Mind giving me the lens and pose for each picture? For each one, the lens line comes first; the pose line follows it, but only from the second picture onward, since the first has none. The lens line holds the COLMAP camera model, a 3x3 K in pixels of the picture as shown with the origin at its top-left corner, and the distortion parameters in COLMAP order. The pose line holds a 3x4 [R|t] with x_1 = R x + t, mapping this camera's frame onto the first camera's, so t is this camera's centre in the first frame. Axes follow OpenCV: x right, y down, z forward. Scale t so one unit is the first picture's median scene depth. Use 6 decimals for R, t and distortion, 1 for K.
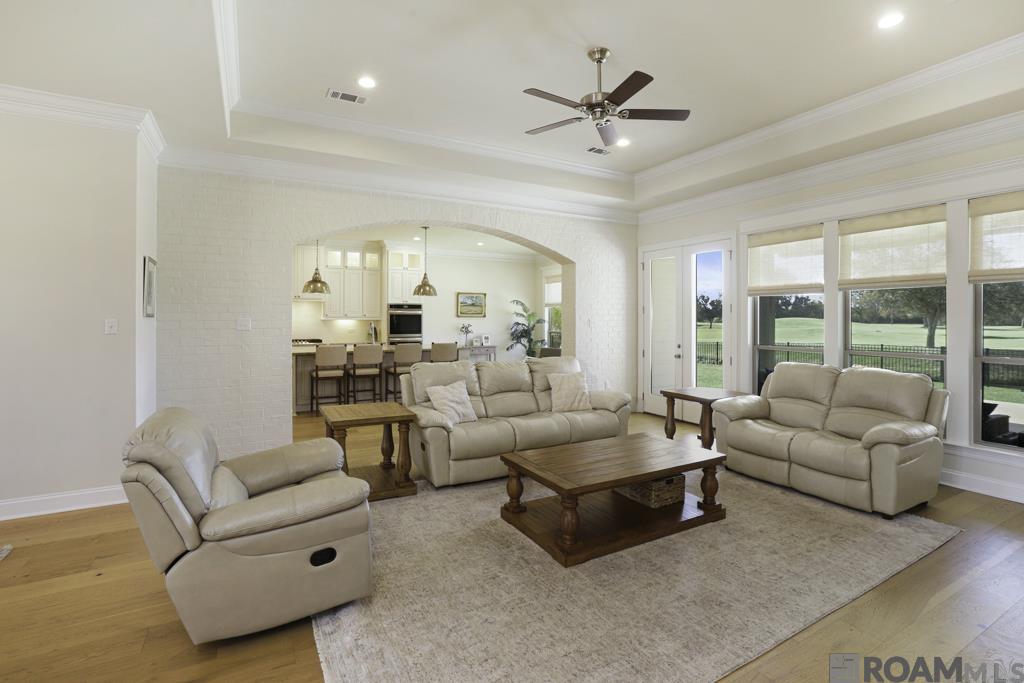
lens RADIAL K [[480.7, 0, 513.3], [0, 480.7, 318.7], [0, 0, 1]] dist [-0.032978, 0.011769]
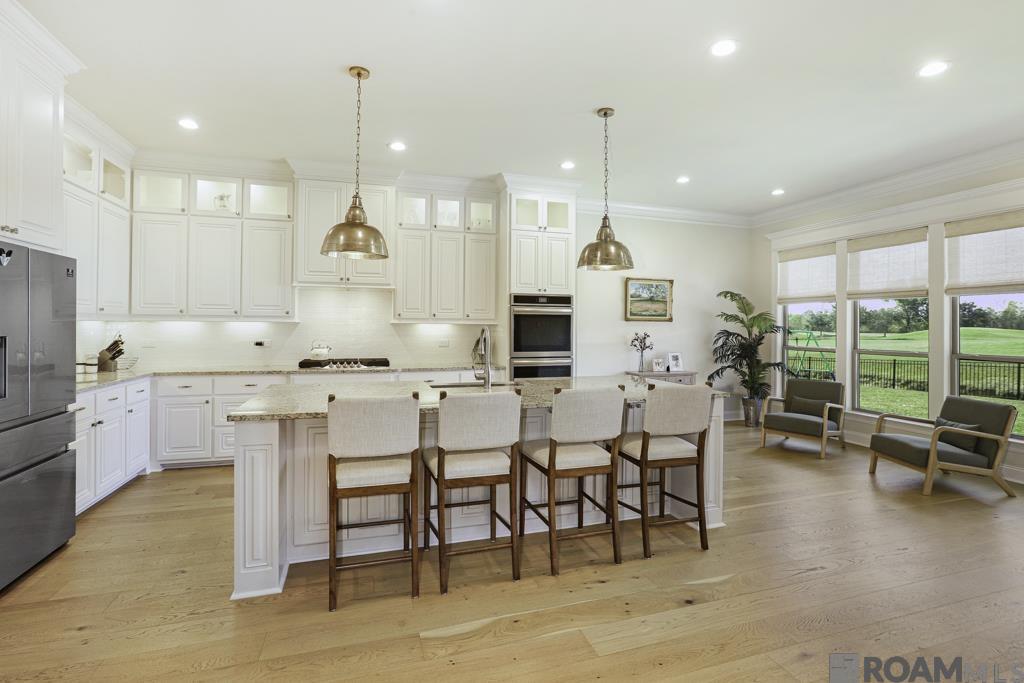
lens RADIAL K [[480.7, 0, 514.2], [0, 480.7, 324.0], [0, 0, 1]] dist [-0.032978, 0.011769]
pose [[0.980077, 0.003977, -0.198579, -0.178643], [-0.005244, 0.999969, -0.005854, 0.005824], [0.198549, 0.006779, 0.980067, 0.566061]]
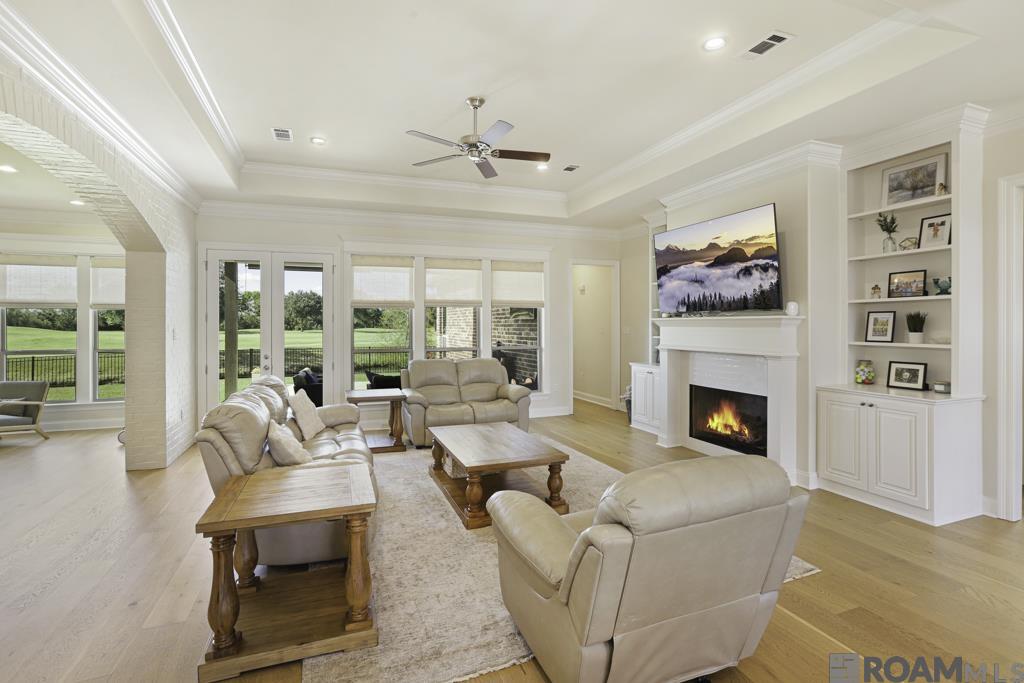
lens RADIAL K [[480.7, 0, 509.7], [0, 480.7, 323.3], [0, 0, 1]] dist [-0.032978, 0.011769]
pose [[0.148439, -0.000424, 0.988921, -0.396880], [0.005437, 0.999985, -0.000387, -0.005066], [-0.988907, 0.005434, 0.148439, 0.307593]]
